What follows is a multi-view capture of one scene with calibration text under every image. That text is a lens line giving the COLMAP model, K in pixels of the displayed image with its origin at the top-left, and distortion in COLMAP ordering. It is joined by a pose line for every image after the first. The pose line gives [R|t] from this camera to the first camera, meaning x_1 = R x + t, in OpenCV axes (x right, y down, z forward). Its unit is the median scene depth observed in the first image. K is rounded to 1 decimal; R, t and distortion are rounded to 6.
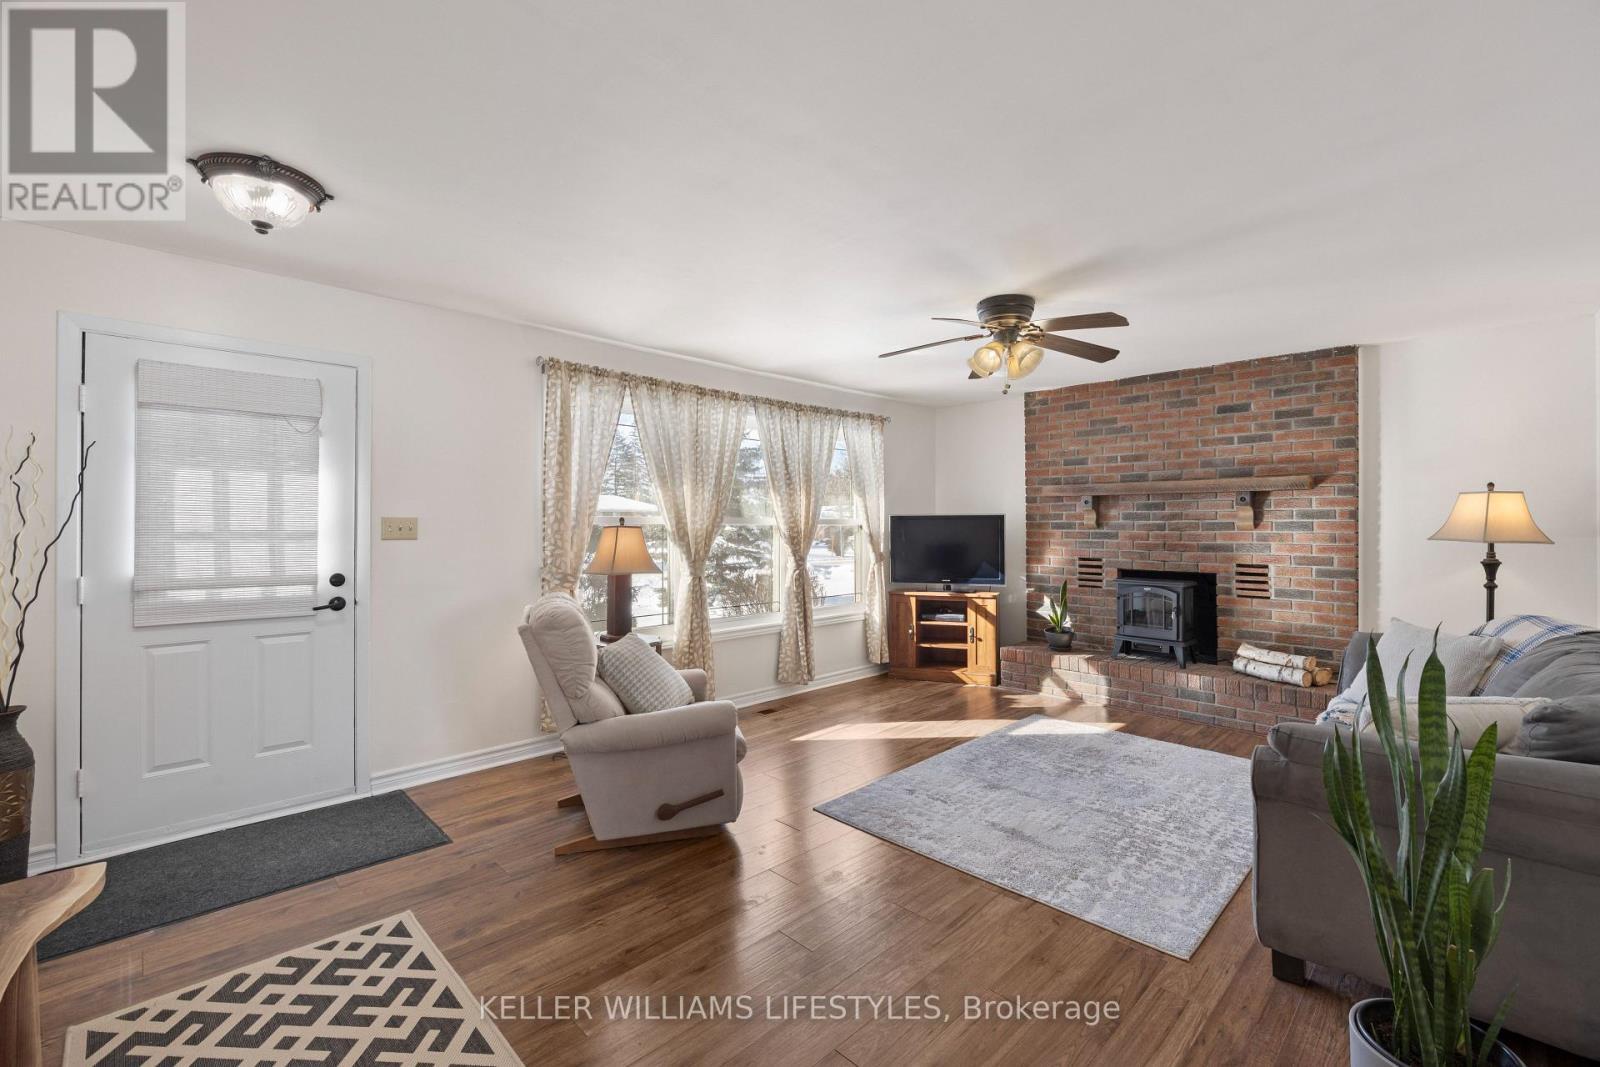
lens RADIAL K [[689.3, 0, 807.1], [0, 689.3, 523.2], [0, 0, 1]] dist [-0.010793, 0.000351]
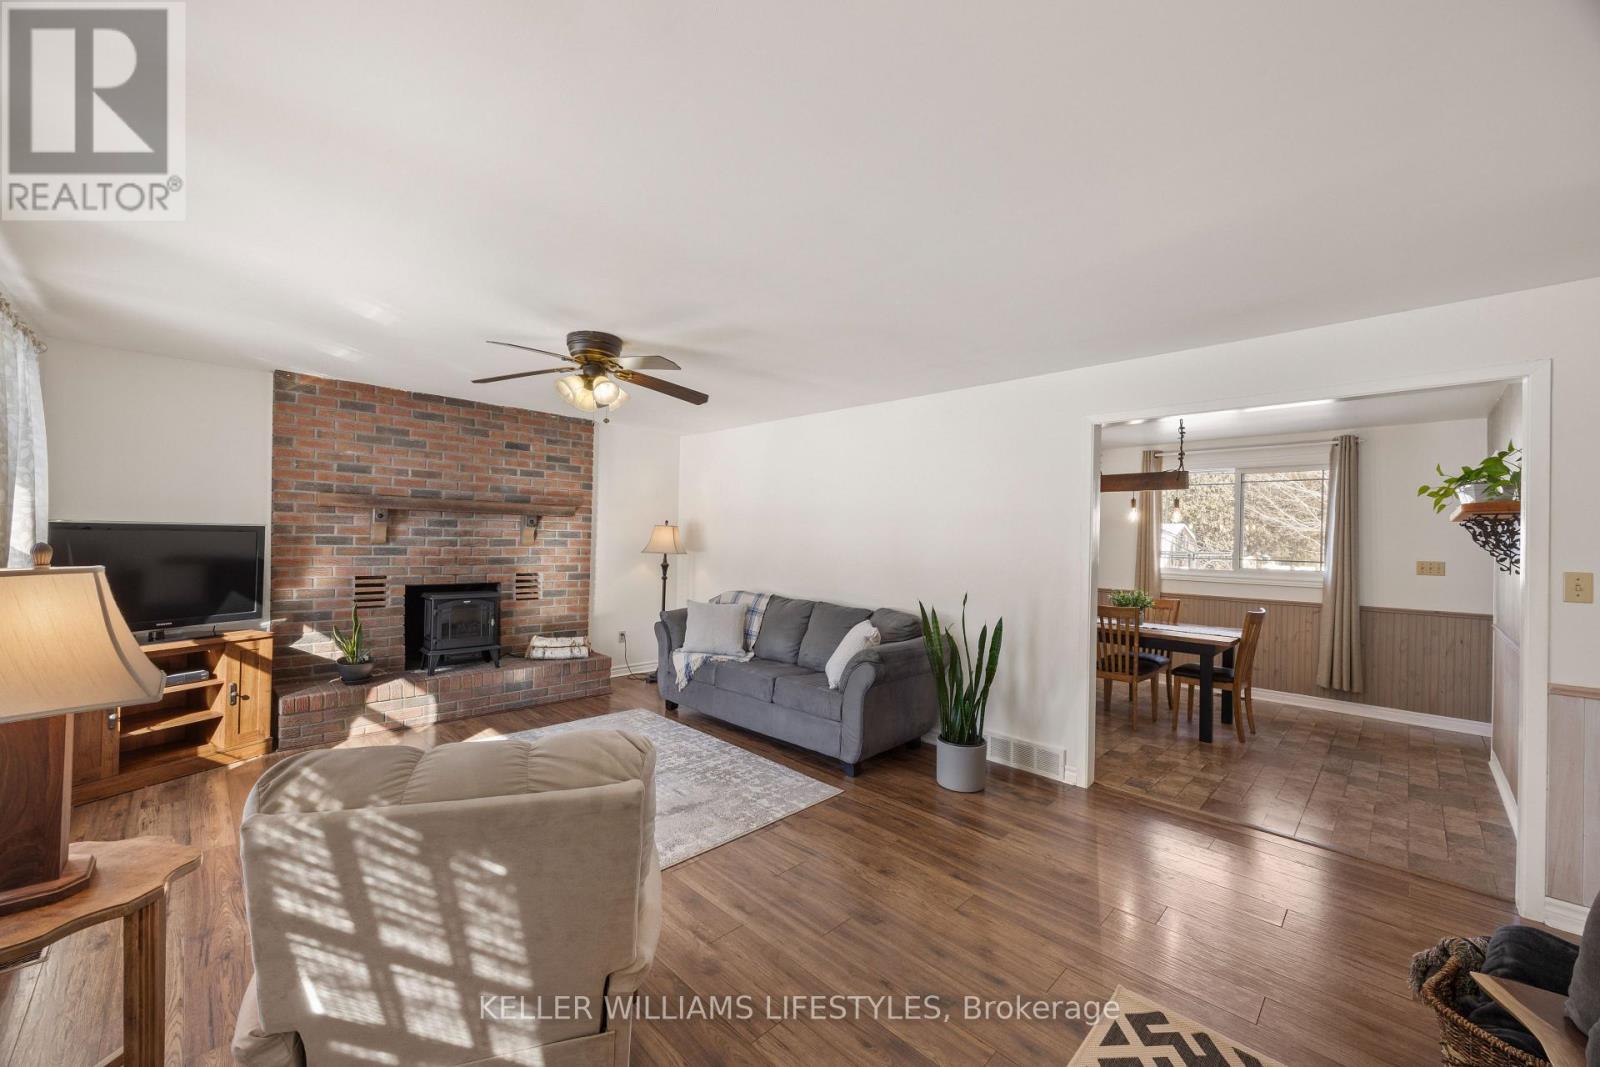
lens RADIAL K [[615.5, 0, 808.8], [0, 615.5, 535.5], [0, 0, 1]] dist [-0.001195, -0.000474]
pose [[-0.015787, 0.002428, 0.999872, -0.504786], [-0.028000, 0.999604, -0.002870, -0.020925], [-0.999483, -0.028042, -0.015712, 0.518491]]
